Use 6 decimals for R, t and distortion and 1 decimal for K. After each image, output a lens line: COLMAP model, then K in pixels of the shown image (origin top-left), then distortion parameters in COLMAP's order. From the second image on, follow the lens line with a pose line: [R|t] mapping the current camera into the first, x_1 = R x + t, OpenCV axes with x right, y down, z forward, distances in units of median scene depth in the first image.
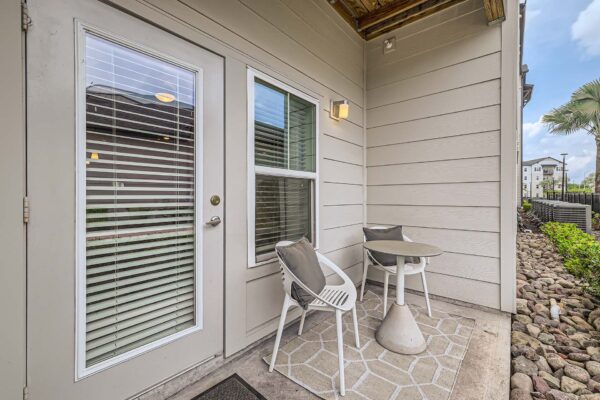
lens RADIAL K [[252.6, 0, 302.8], [0, 252.6, 198.0], [0, 0, 1]] dist [0.002888, -0.001161]
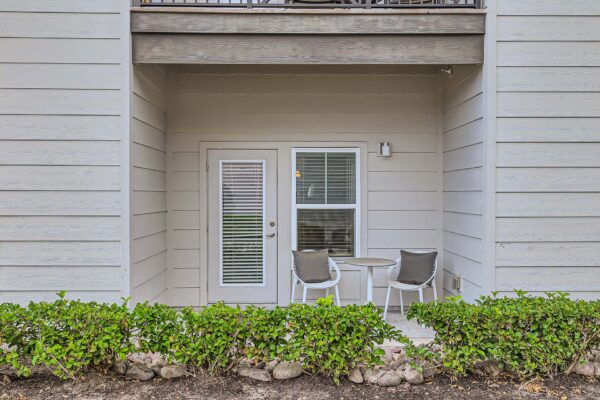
lens RADIAL K [[508.5, 0, 300.9], [0, 508.5, 203.5], [0, 0, 1]] dist [0.047628, 0.001150]
pose [[0.651320, 0.009949, -0.758738, 2.324439], [-0.005058, 0.999949, 0.008769, -0.154148], [0.758786, -0.001874, 0.651337, -1.170069]]
